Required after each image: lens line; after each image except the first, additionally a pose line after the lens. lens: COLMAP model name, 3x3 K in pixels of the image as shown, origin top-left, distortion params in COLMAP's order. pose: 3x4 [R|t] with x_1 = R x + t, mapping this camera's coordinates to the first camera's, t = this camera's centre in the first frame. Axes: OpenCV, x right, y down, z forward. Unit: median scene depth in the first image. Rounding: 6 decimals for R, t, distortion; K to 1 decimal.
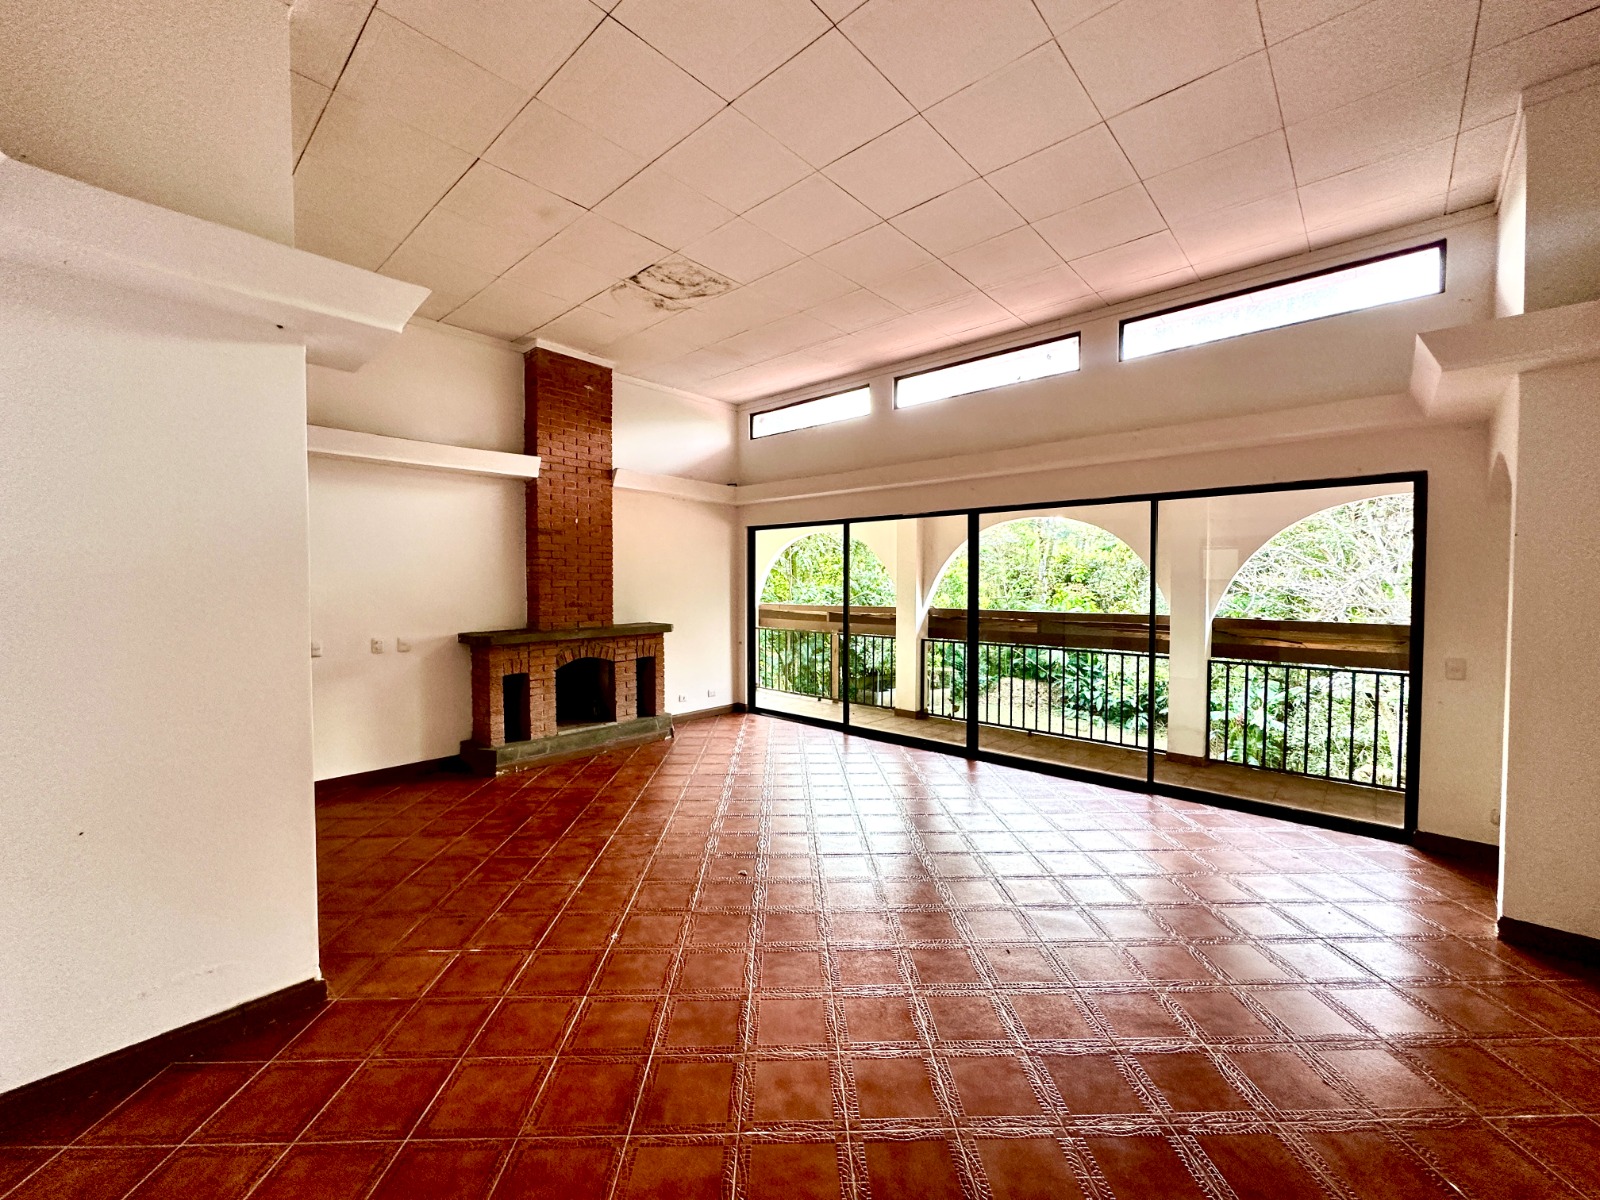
lens RADIAL K [[640.3, 0, 799.2], [0, 640.3, 604.1], [0, 0, 1]] dist [0.003400, -0.000184]
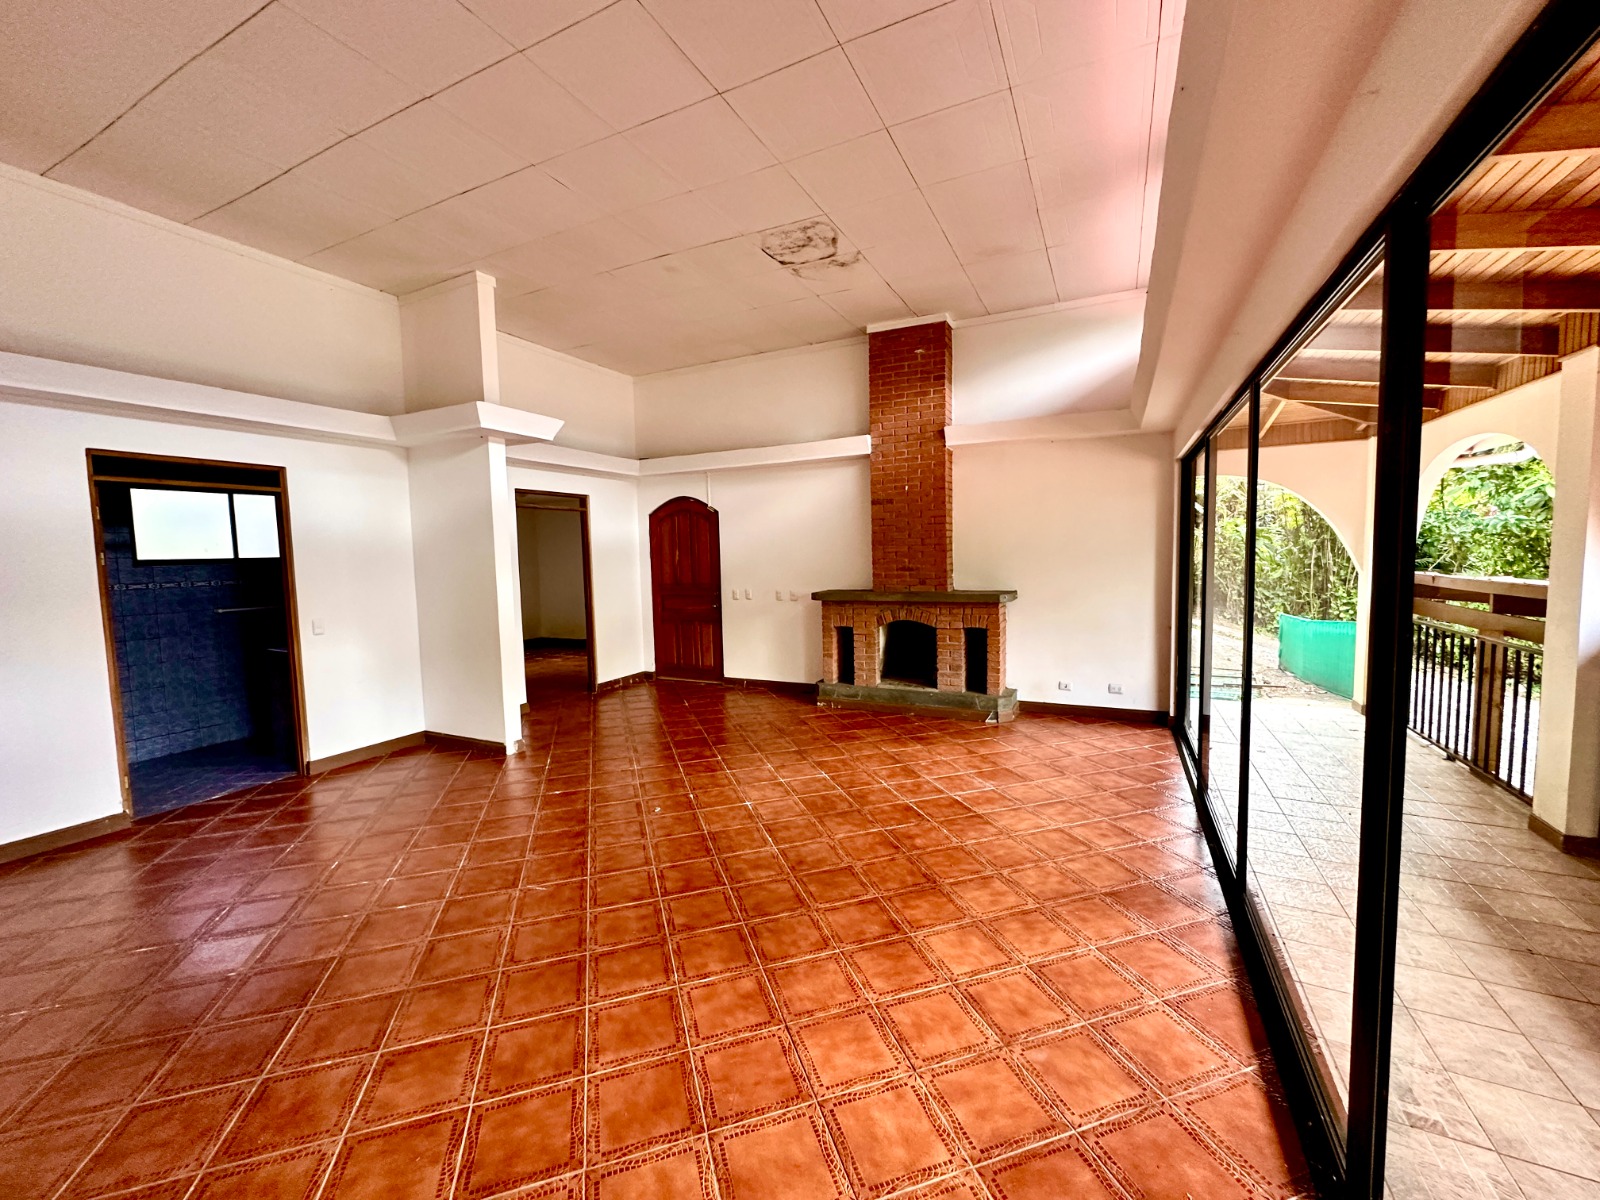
lens RADIAL K [[640.3, 0, 807.4], [0, 640.3, 601.3], [0, 0, 1]] dist [0.003400, -0.000184]
pose [[0.293073, 0.071569, -0.953408, 0.586894], [-0.008562, 0.997351, 0.072236, -0.019929], [0.956052, -0.013007, 0.292910, 0.525960]]
